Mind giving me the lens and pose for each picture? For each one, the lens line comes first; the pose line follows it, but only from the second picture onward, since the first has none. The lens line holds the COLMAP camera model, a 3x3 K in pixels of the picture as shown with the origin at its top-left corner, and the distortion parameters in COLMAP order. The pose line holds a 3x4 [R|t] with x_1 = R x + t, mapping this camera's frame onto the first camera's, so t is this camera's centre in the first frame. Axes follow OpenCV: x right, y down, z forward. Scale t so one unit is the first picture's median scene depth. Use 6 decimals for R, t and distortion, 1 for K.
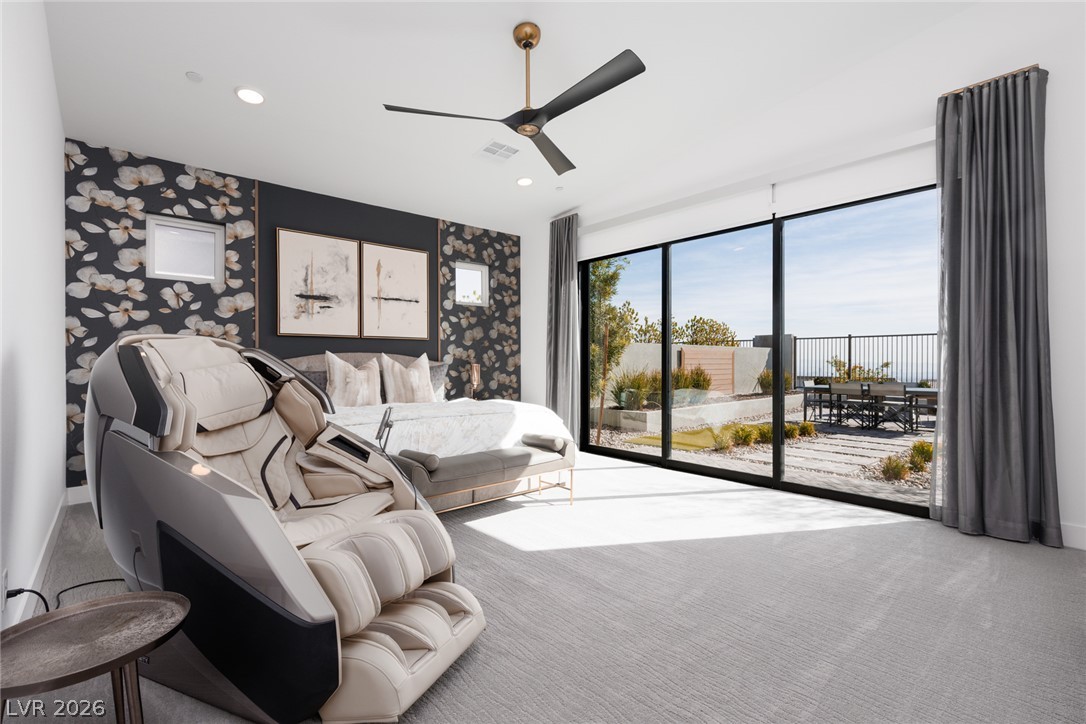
lens RADIAL K [[516.6, 0, 542.2], [0, 516.6, 360.5], [0, 0, 1]] dist [0.011787, -0.000847]
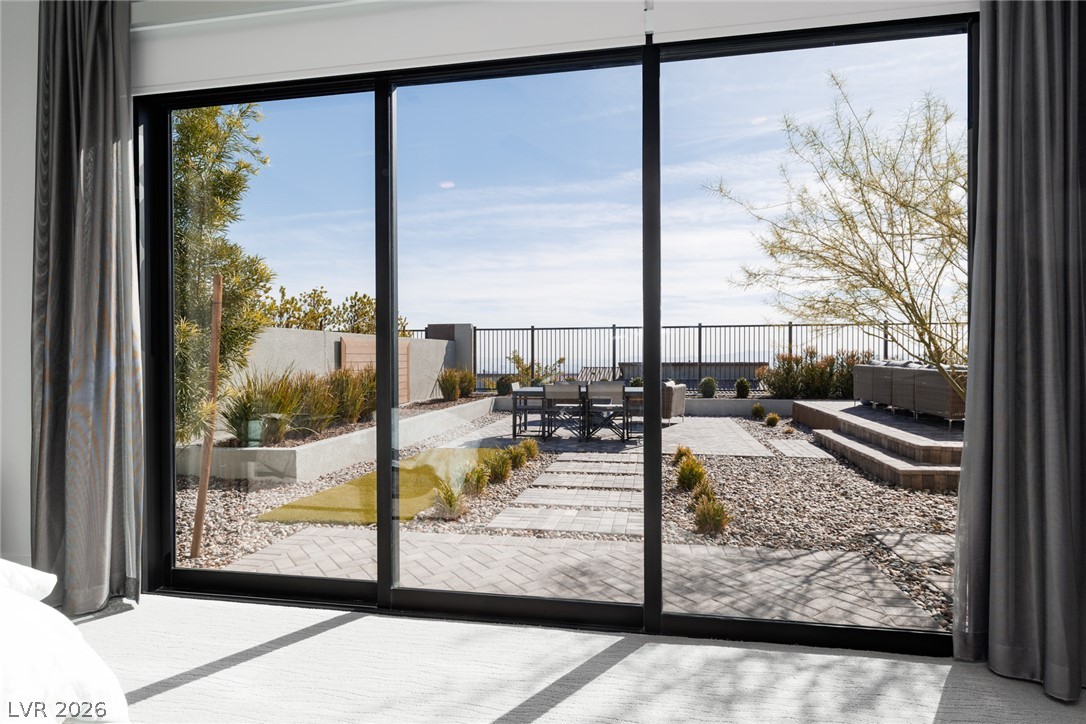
lens RADIAL K [[592.5, 0, 561.4], [0, 592.5, 357.0], [0, 0, 1]] dist [0.004629, 0.002709]
pose [[0.784751, -0.004726, 0.619793, 0.029395], [0.004530, 0.999988, 0.001890, 0.000512], [-0.619794, 0.001325, 0.784763, 0.315851]]
